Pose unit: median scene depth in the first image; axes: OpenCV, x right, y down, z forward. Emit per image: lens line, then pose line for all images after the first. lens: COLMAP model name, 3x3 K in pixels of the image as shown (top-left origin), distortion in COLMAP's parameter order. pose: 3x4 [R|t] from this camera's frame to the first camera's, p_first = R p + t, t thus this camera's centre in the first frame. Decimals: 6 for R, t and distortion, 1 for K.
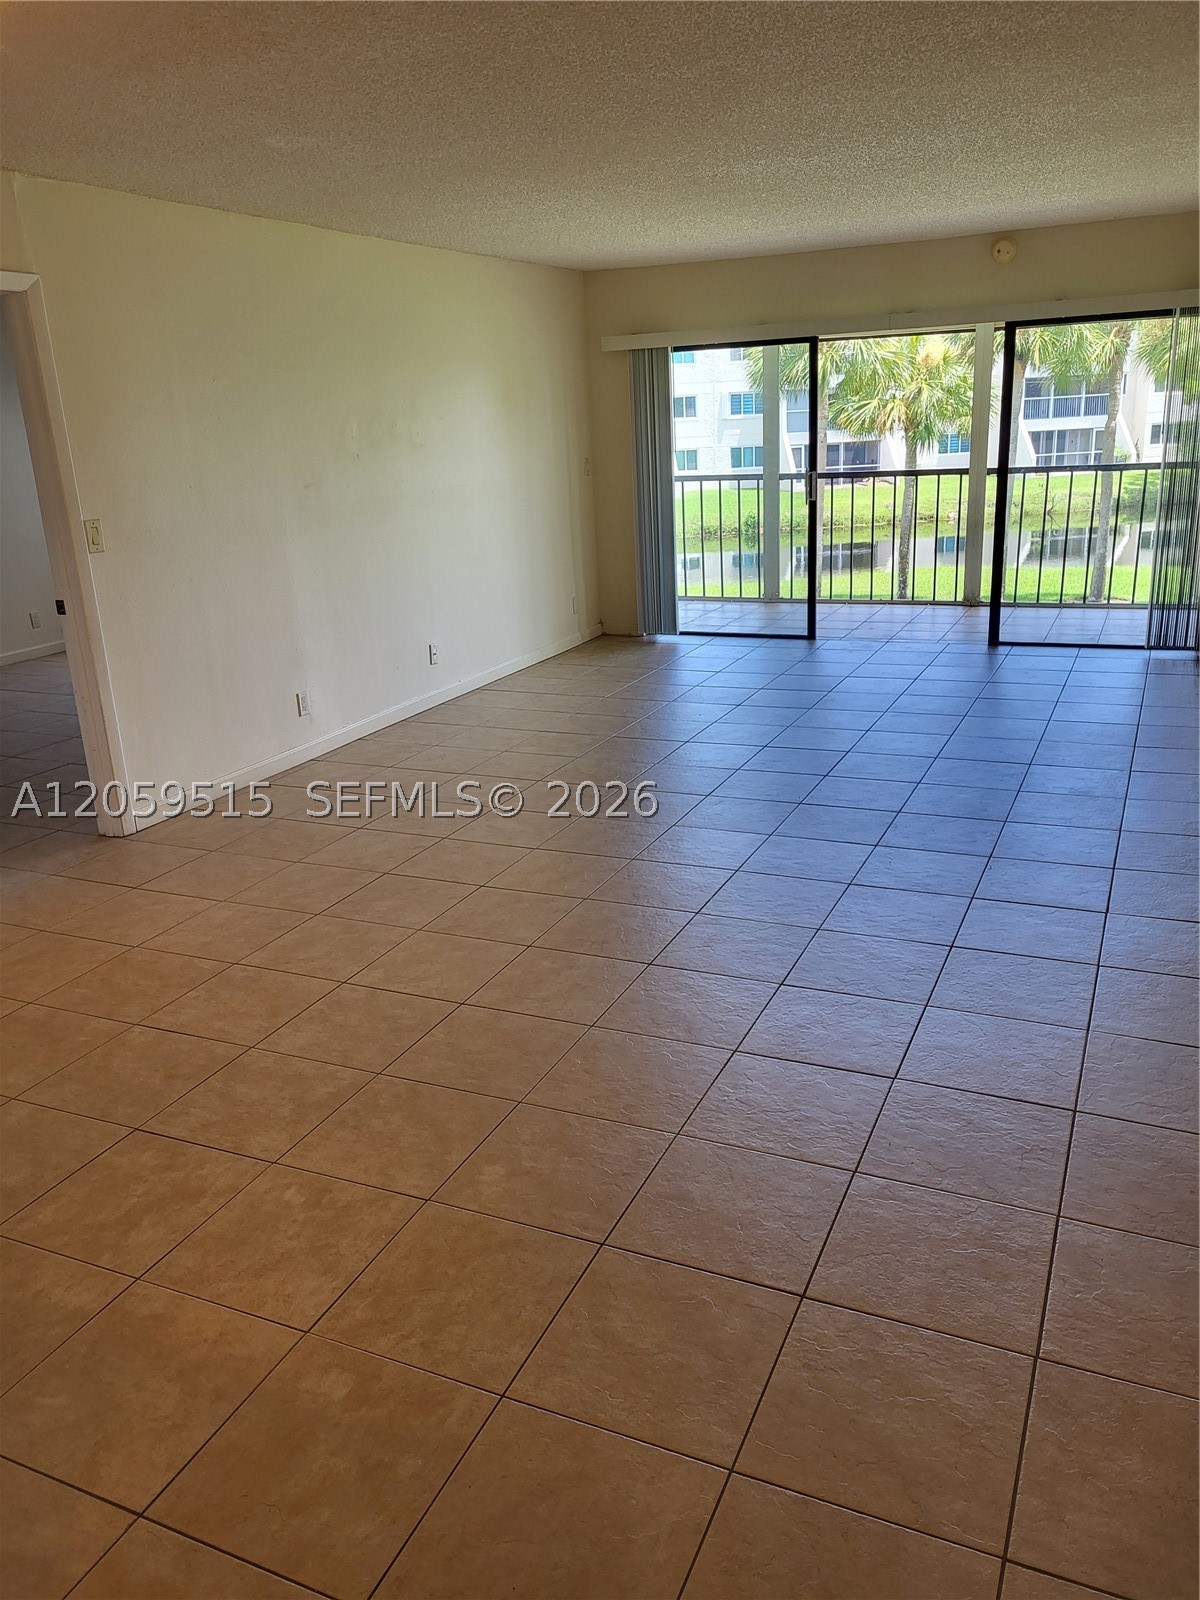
lens RADIAL K [[1197.6, 0, 600.0], [0, 1197.6, 800.0], [0, 0, 1]] dist [0.004283, 0.001845]
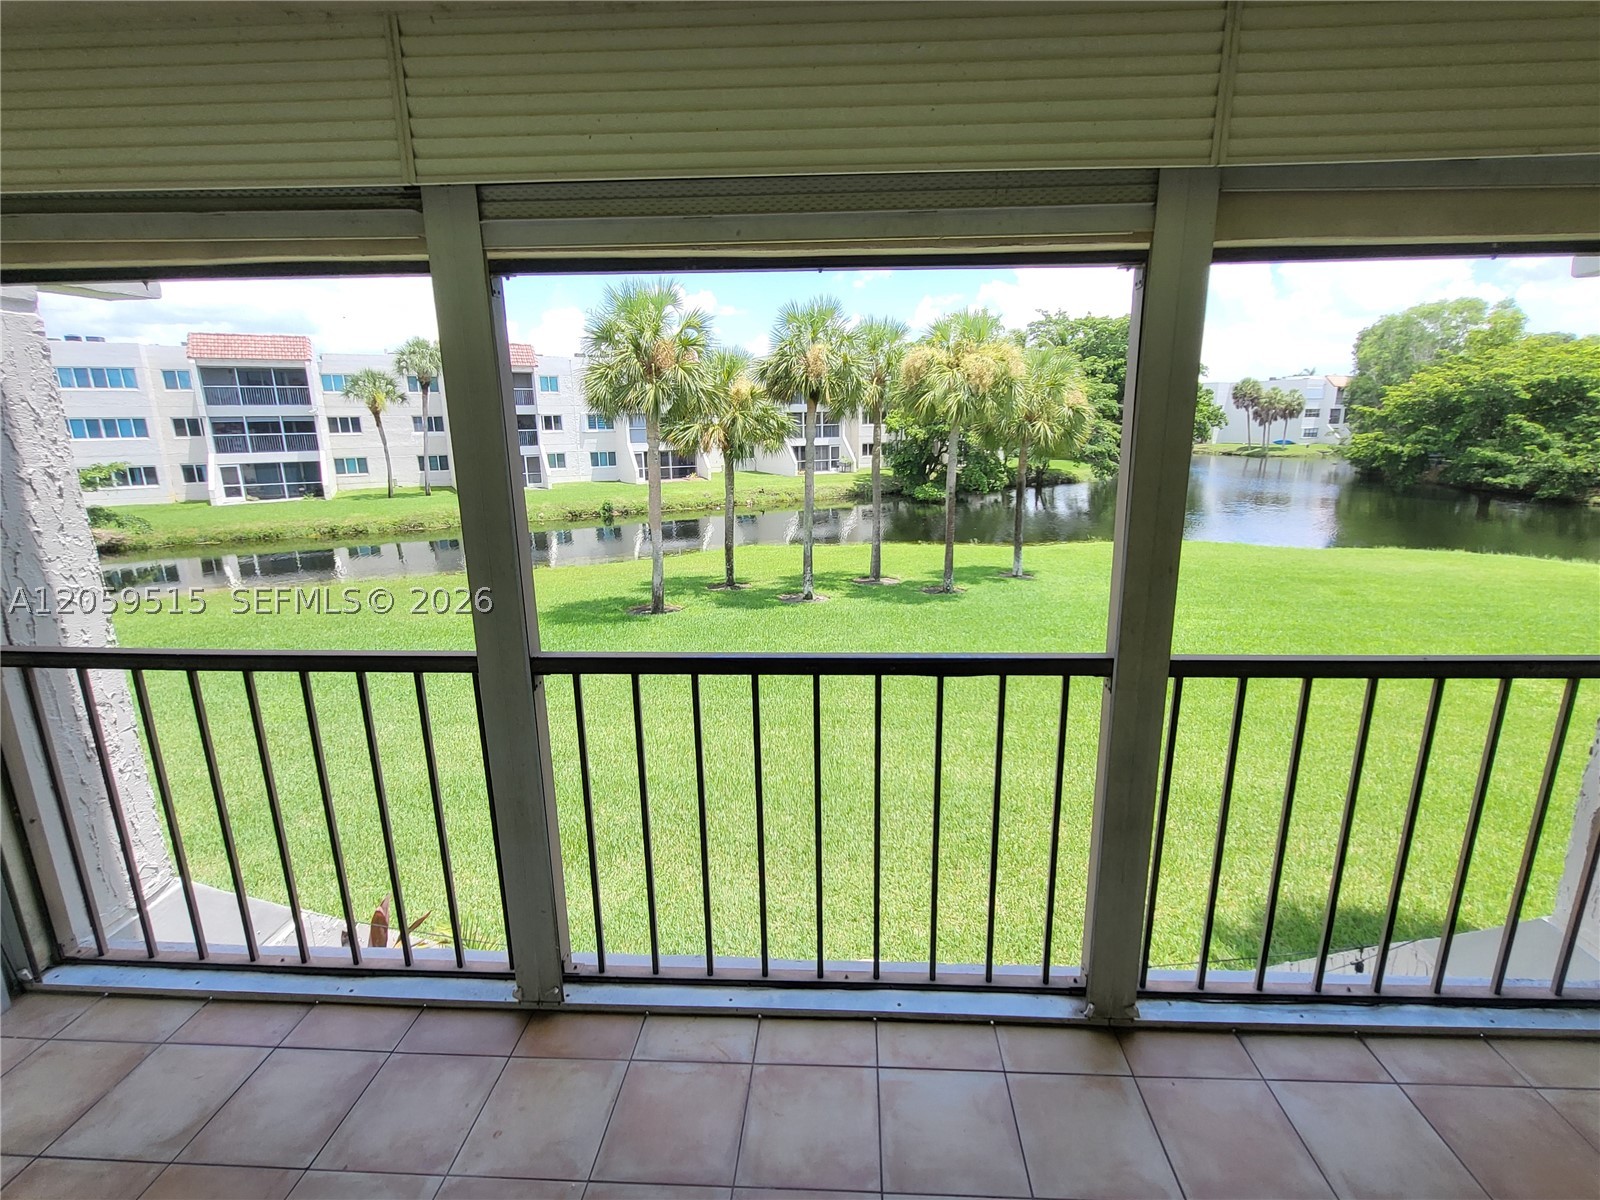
lens RADIAL K [[648.9, 0, 800.0], [0, 648.9, 600.0], [0, 0, 1]] dist [-0.000351, -0.000010]
pose [[0.924497, -0.069495, 0.374801, 0.065848], [0.088075, 0.995579, -0.032651, -0.125850], [-0.370875, 0.063197, 0.926530, 0.362231]]
